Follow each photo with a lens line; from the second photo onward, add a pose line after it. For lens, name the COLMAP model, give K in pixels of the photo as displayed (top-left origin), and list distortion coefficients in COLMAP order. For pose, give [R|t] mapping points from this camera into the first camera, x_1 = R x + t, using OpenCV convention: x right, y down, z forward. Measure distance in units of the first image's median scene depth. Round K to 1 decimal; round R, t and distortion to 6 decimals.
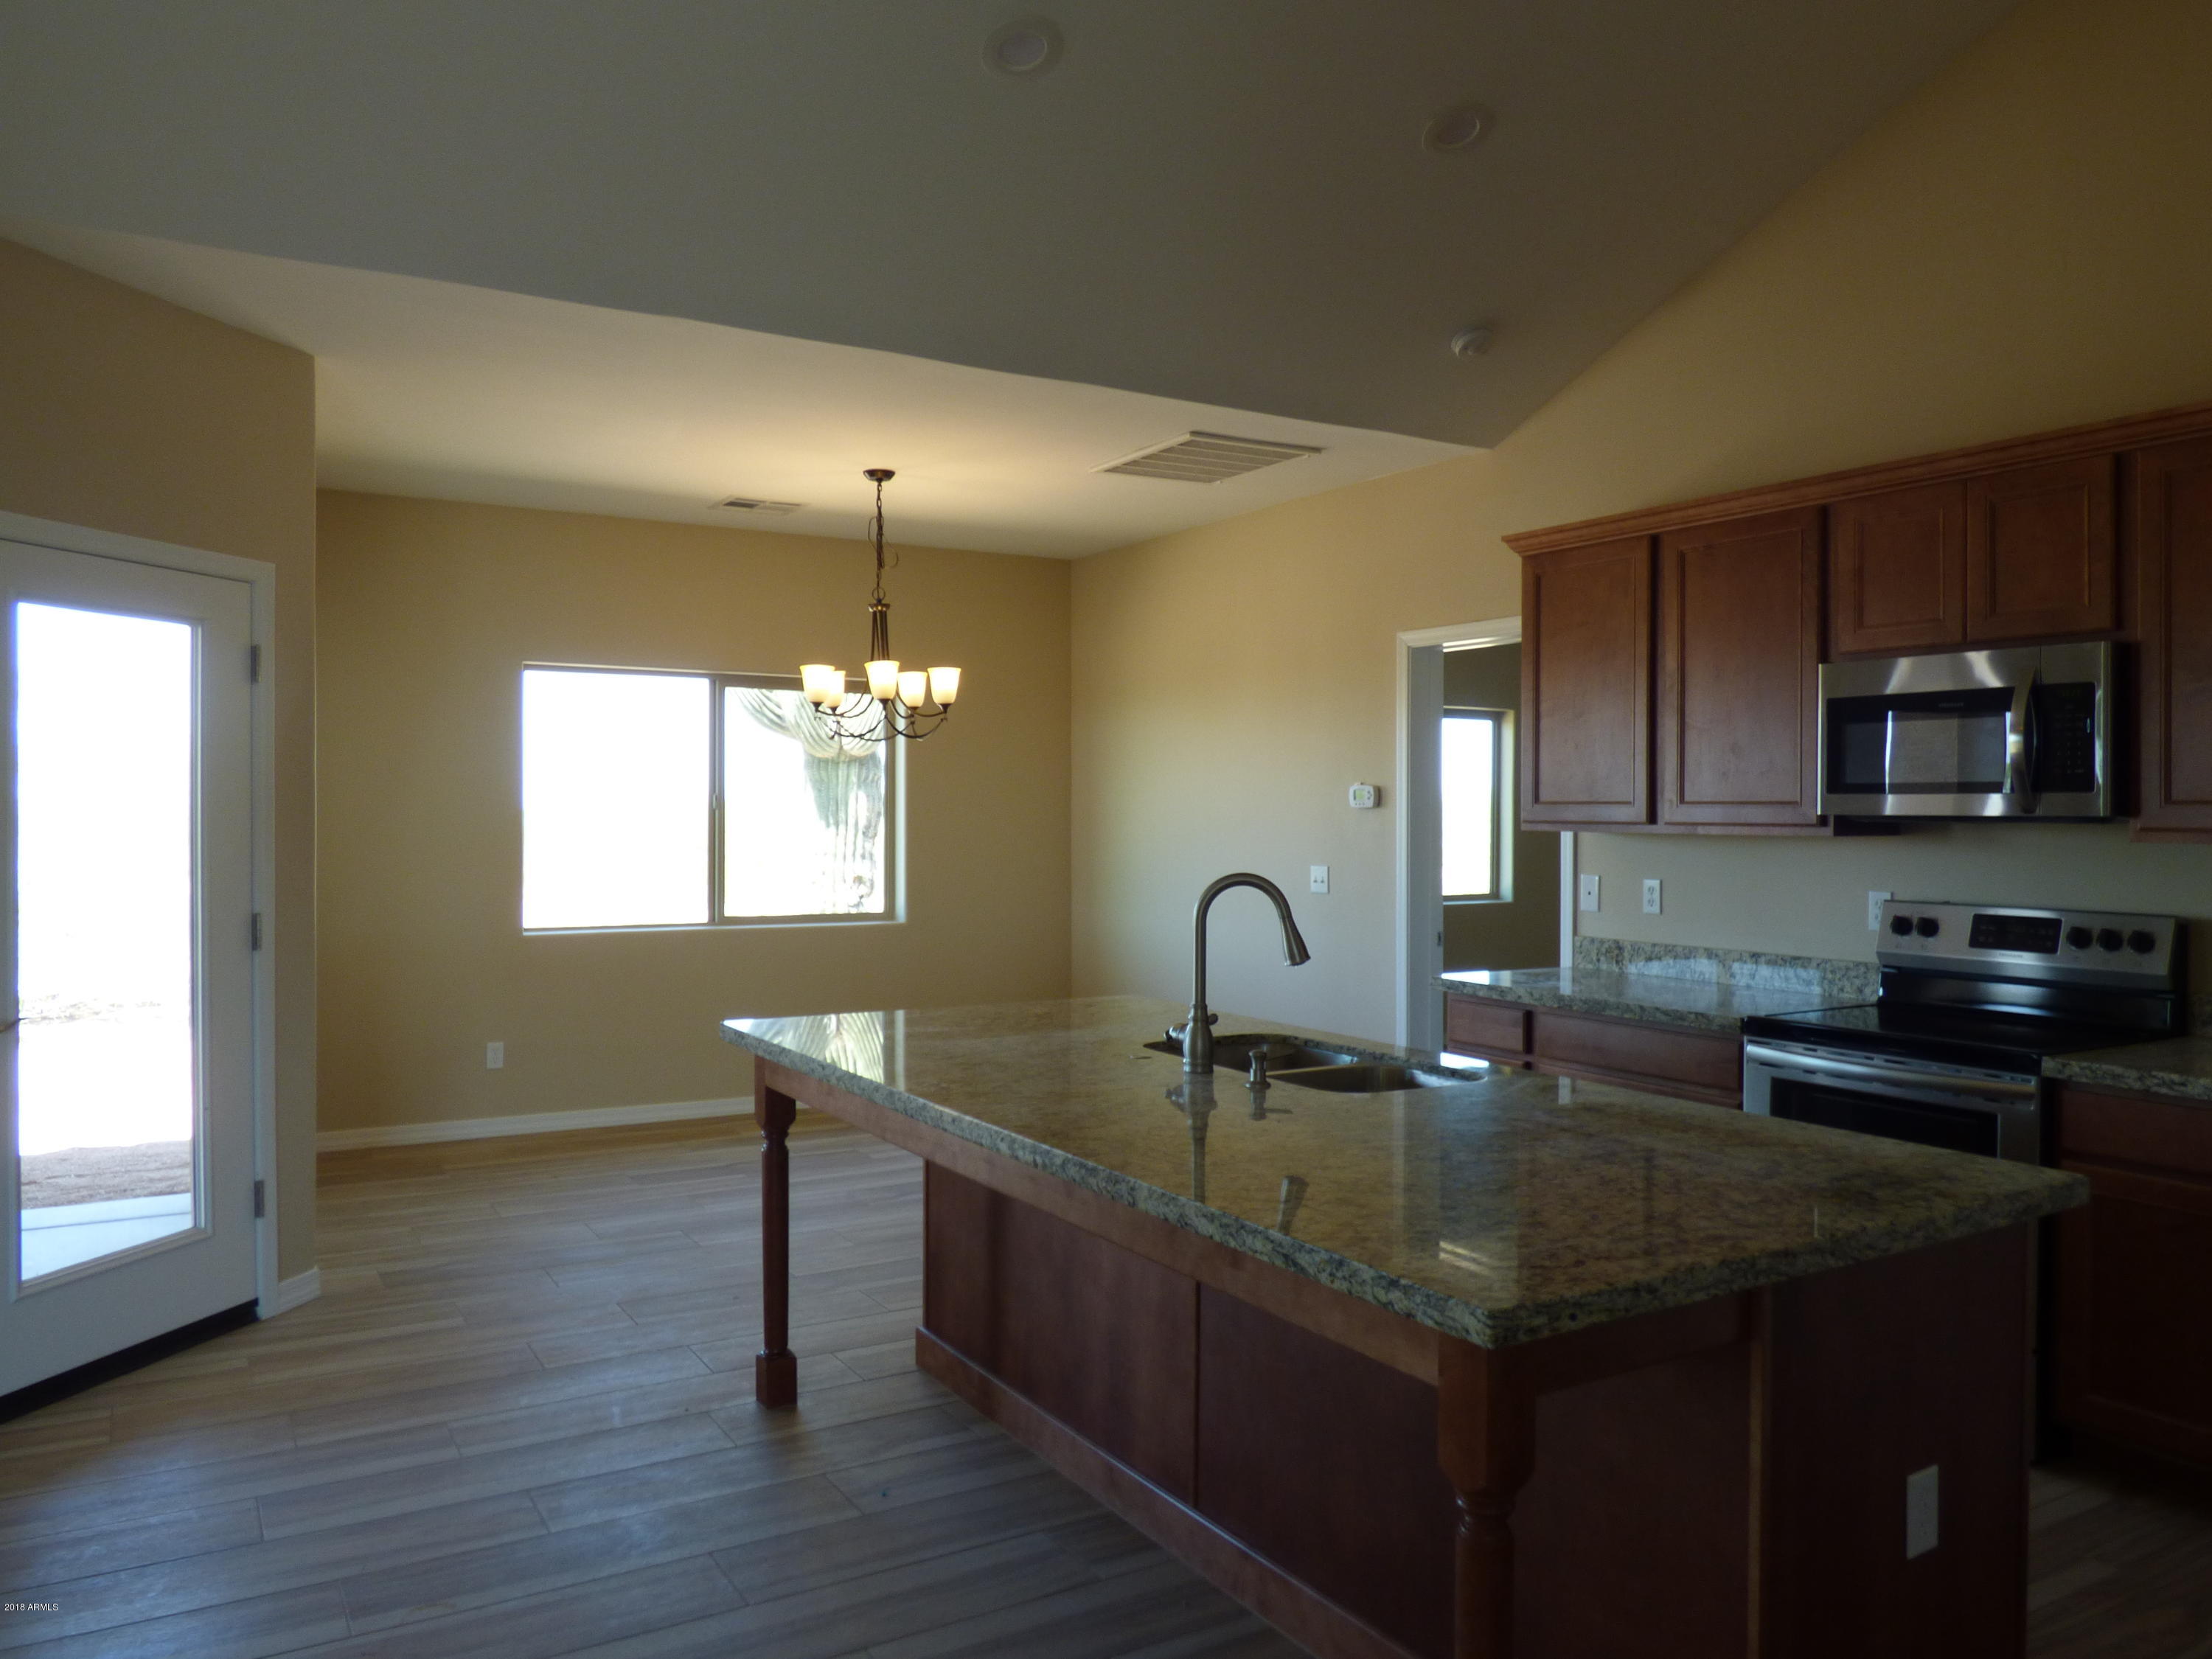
lens RADIAL K [[1612.3, 0, 1107.7], [0, 1612.3, 822.0], [0, 0, 1]] dist [-0.012283, -0.003749]
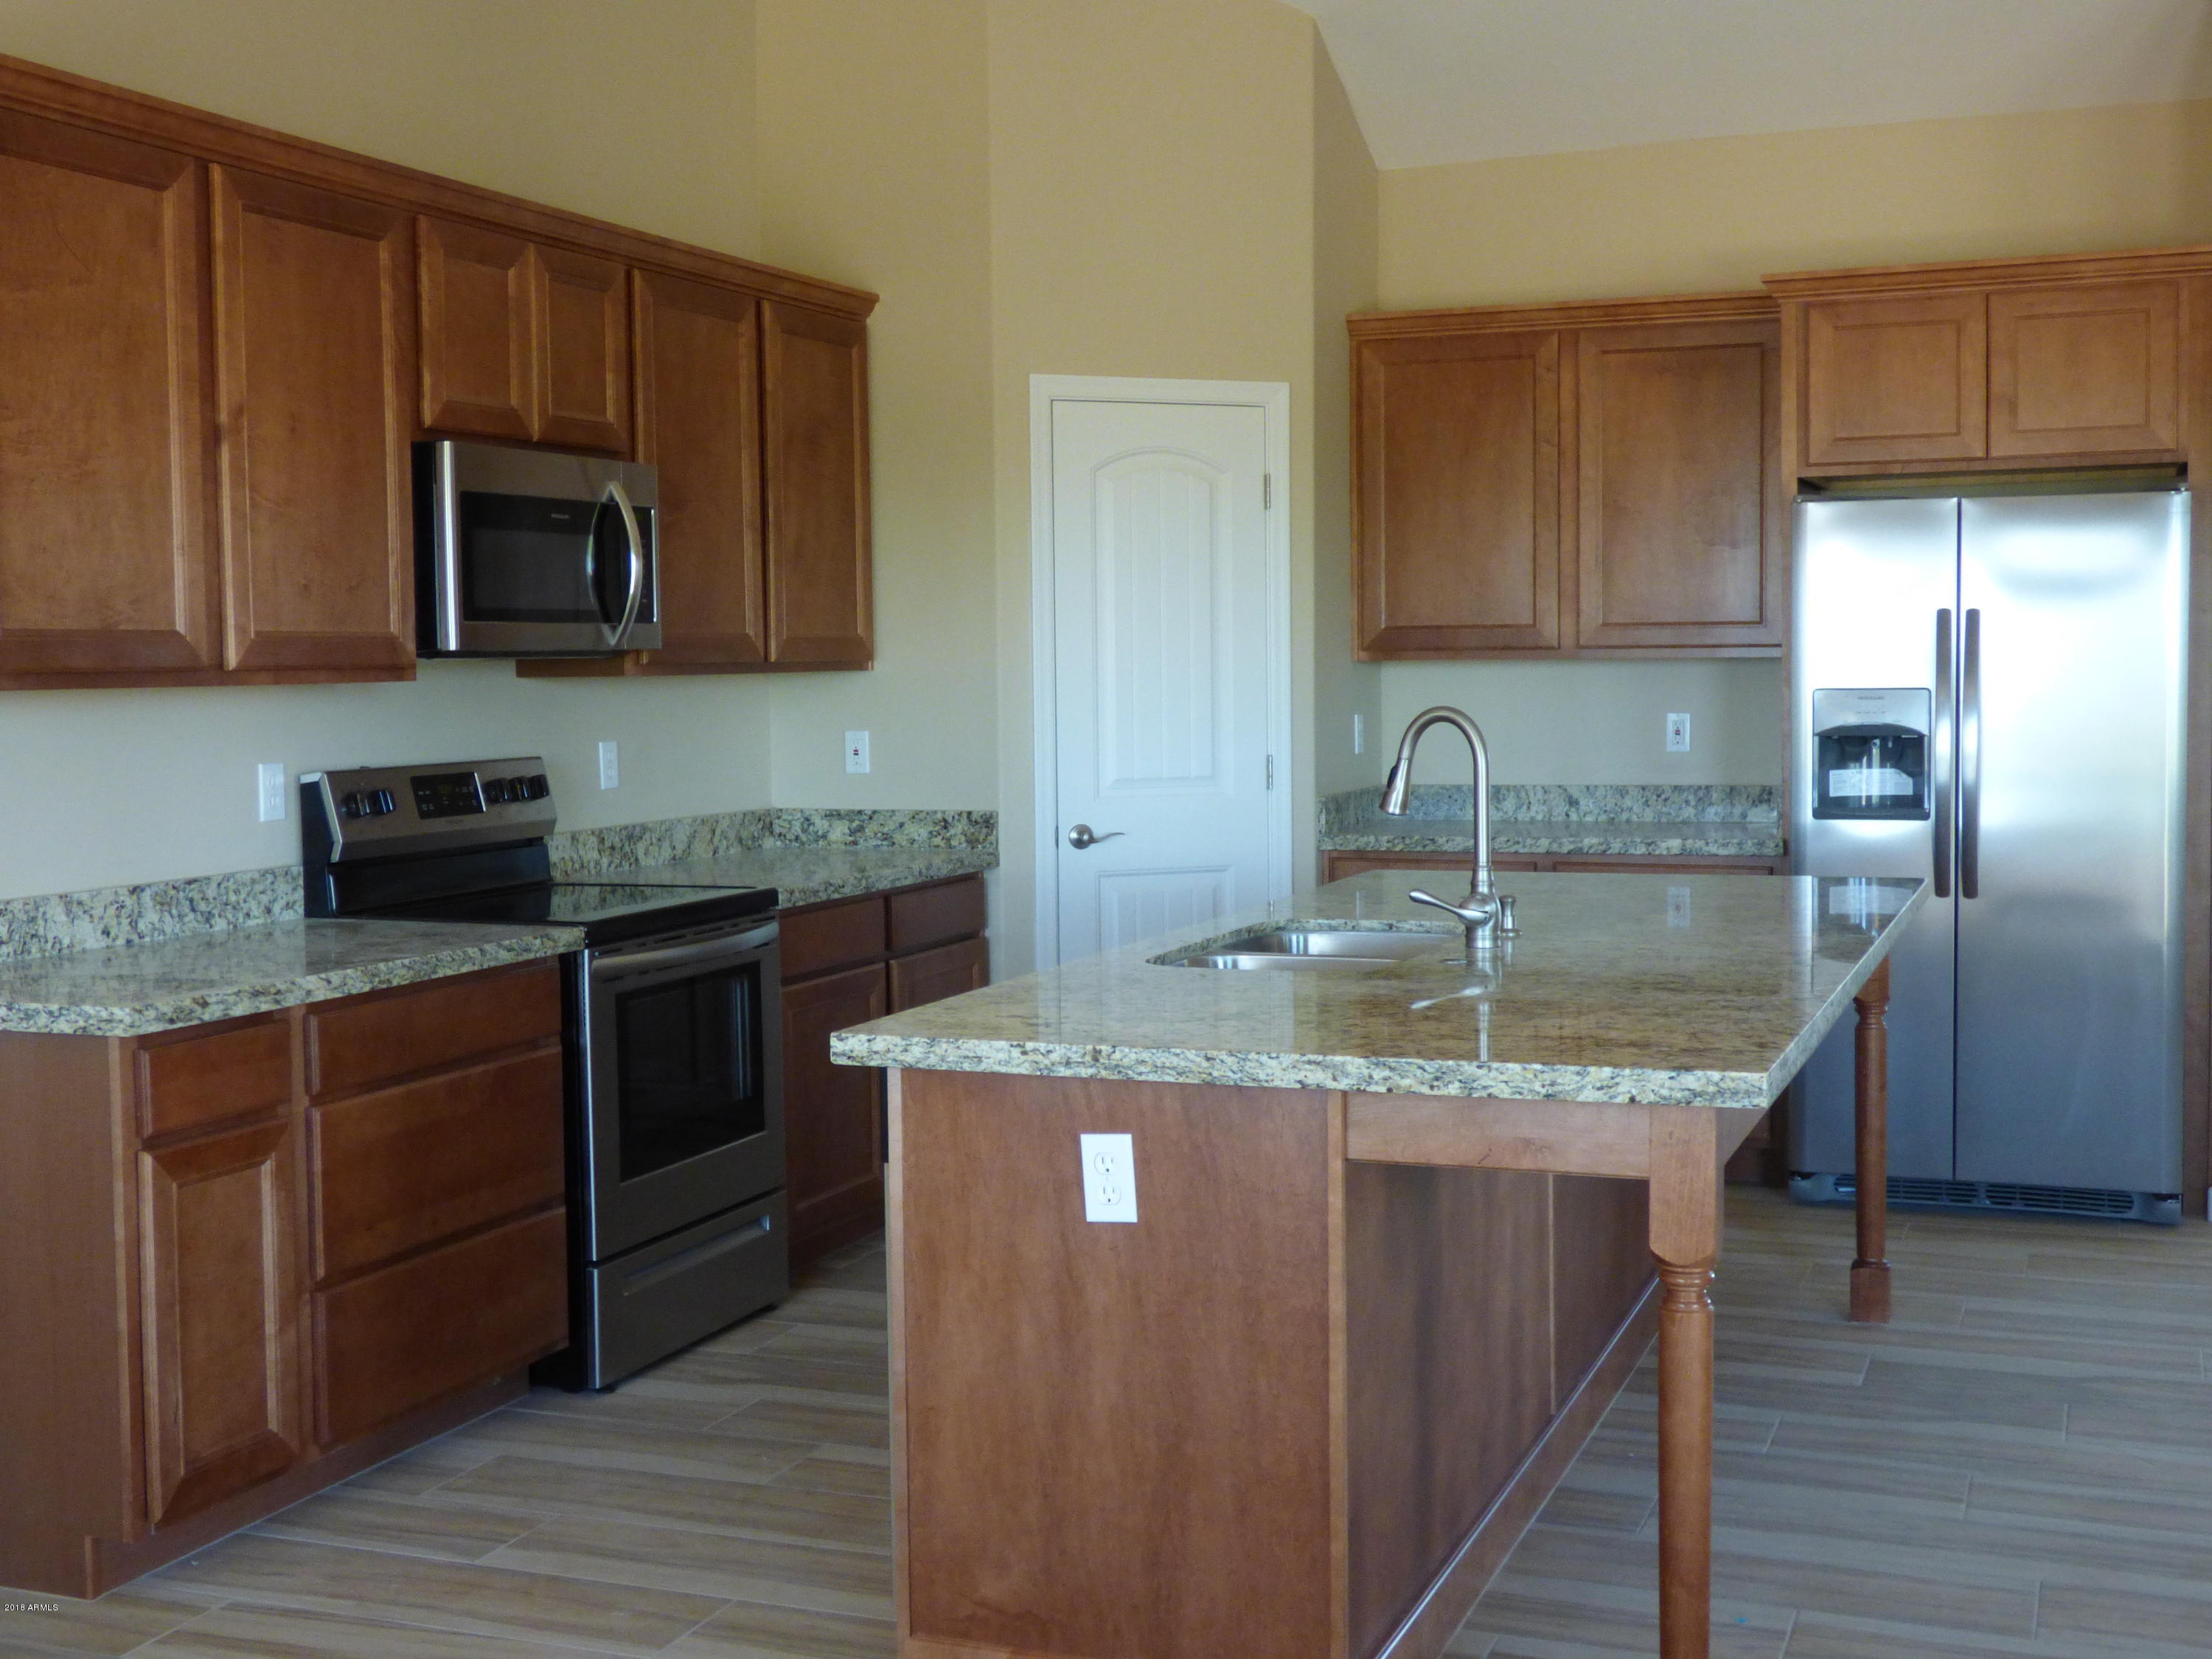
lens RADIAL K [[2537.5, 0, 1105.6], [0, 2537.5, 796.8], [0, 0, 1]] dist [-0.037048, 0.033644]
pose [[-0.608483, -0.039280, 0.792594, -0.601606], [0.016574, 0.997927, 0.062180, -0.004184], [-0.793394, 0.050972, -0.606571, 1.377519]]
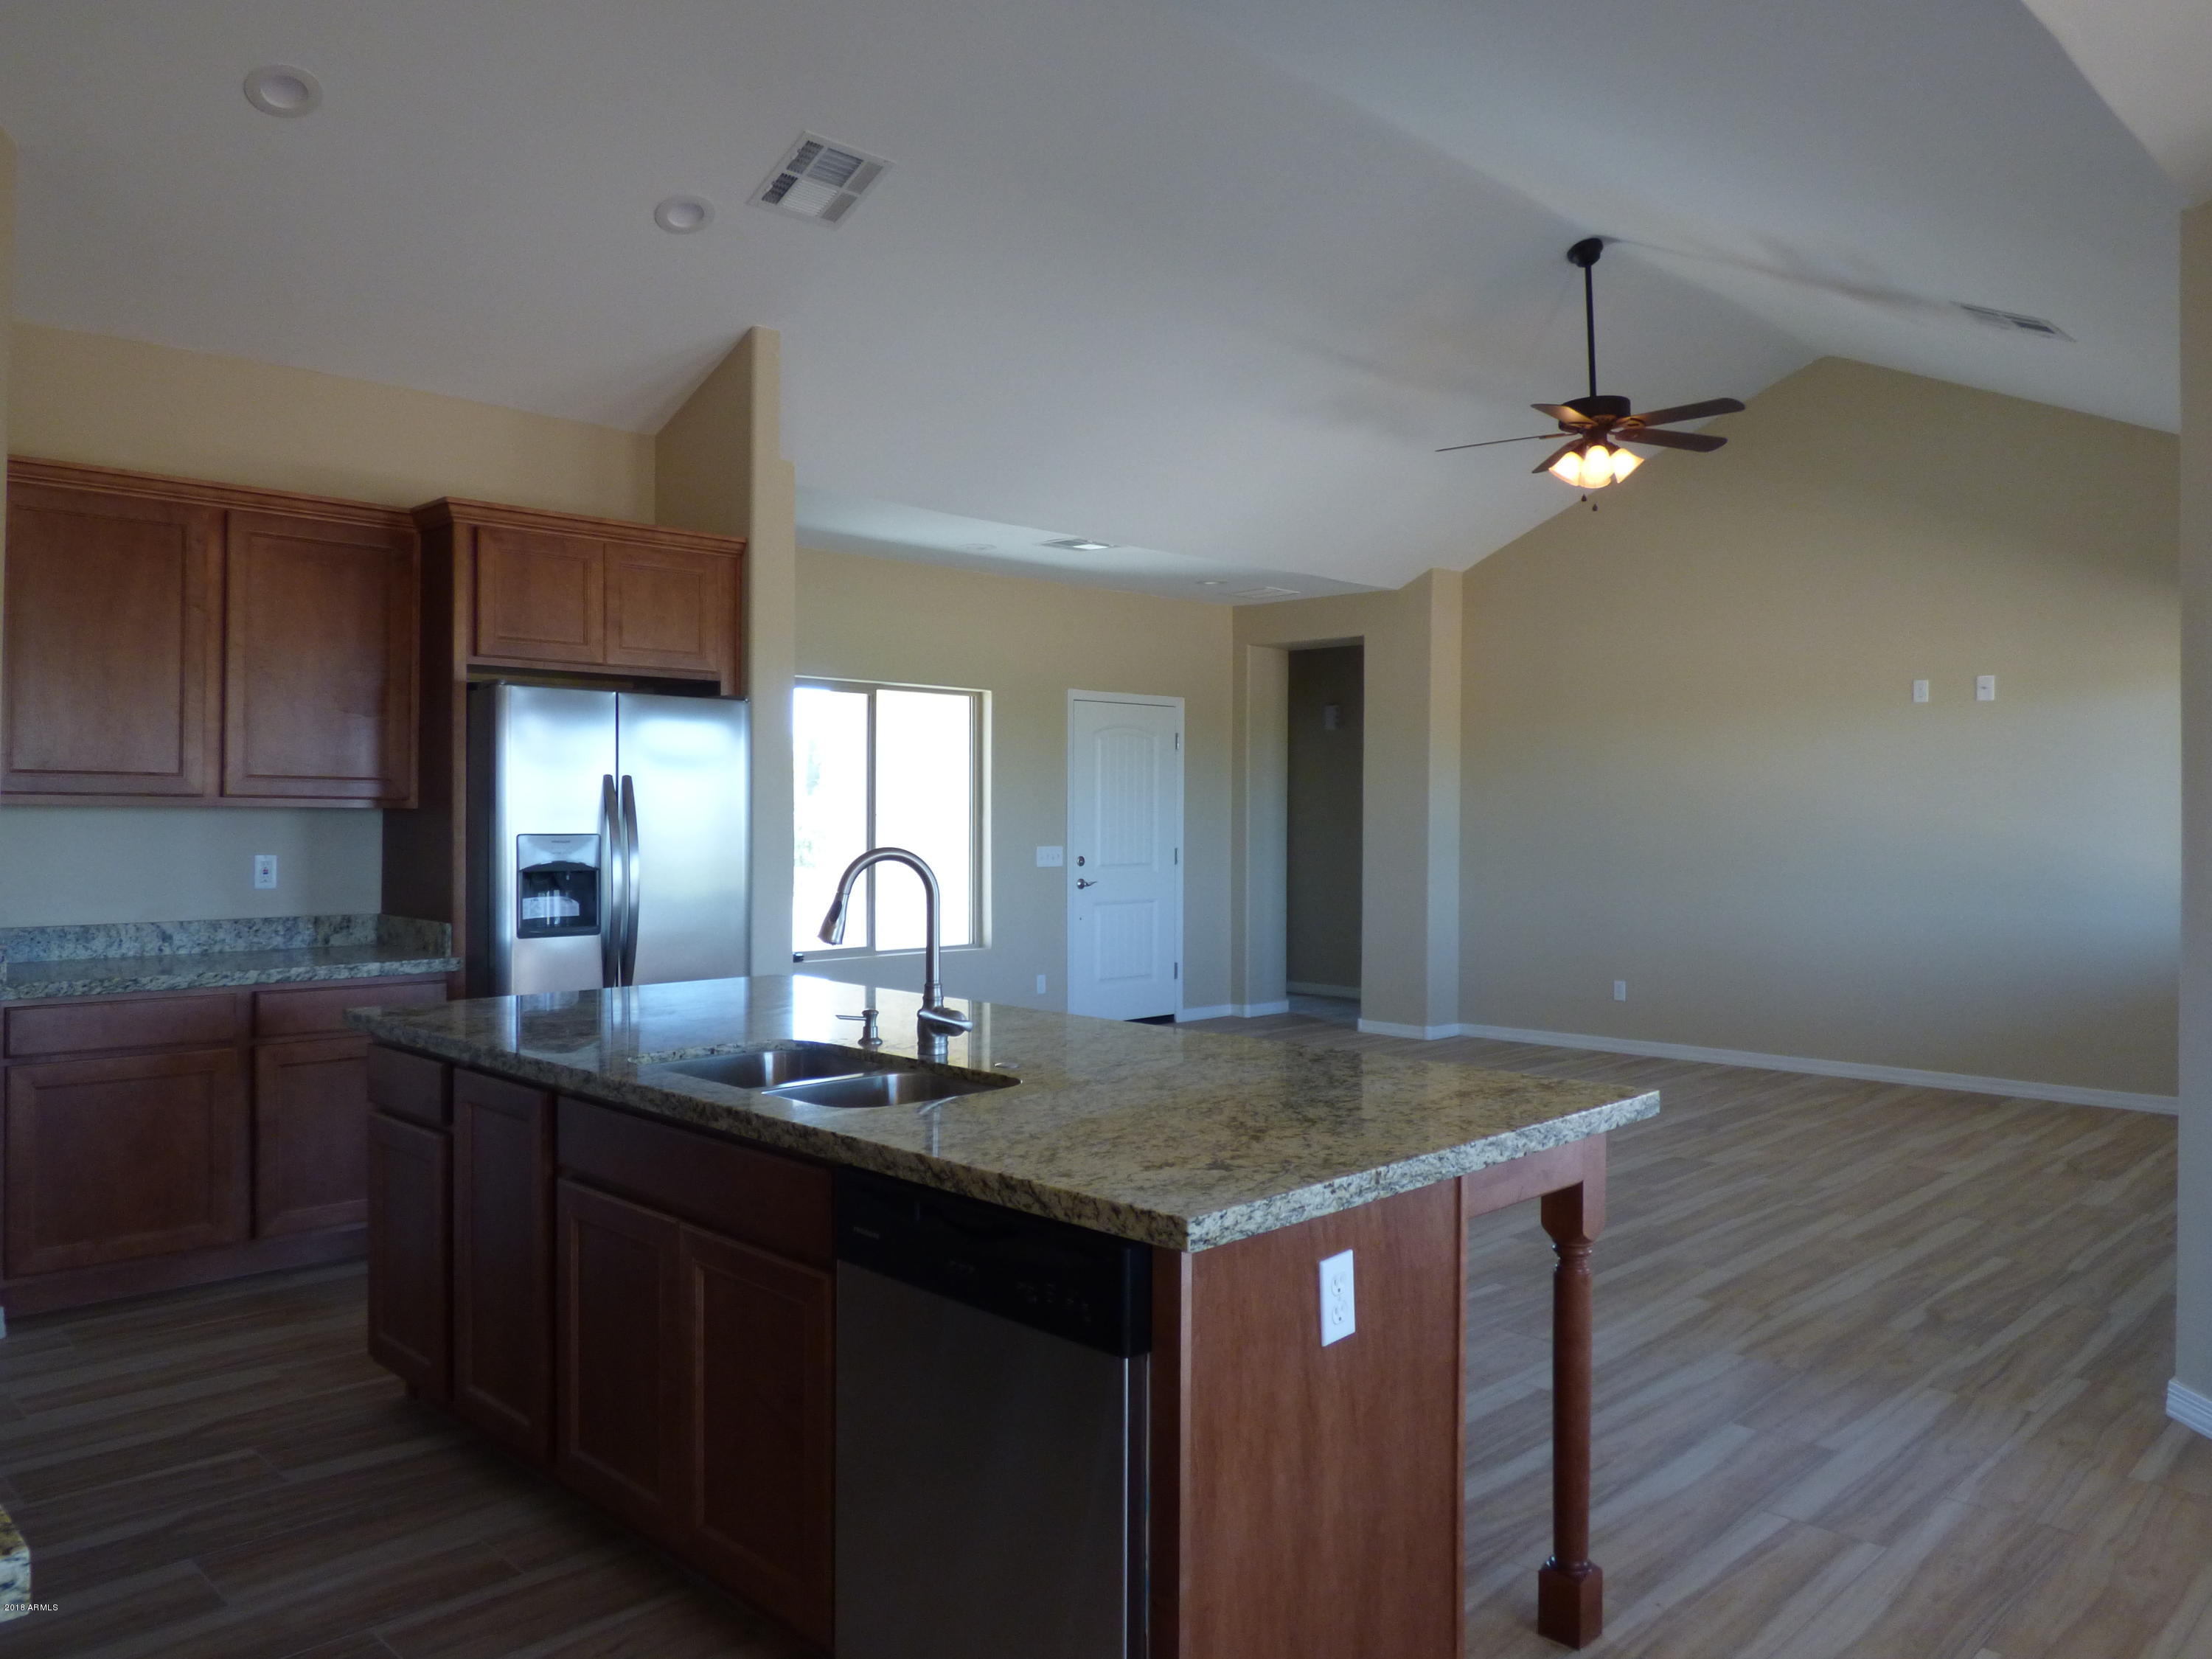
lens RADIAL K [[1584.5, 0, 1106.0], [0, 1584.5, 829.5], [0, 0, 1]] dist [-0.035234, -0.000950]
pose [[-0.967546, -0.009795, -0.252503, 0.125319], [-0.013815, 0.999804, 0.014153, 0.004959], [0.252315, 0.017182, -0.967492, 1.375852]]
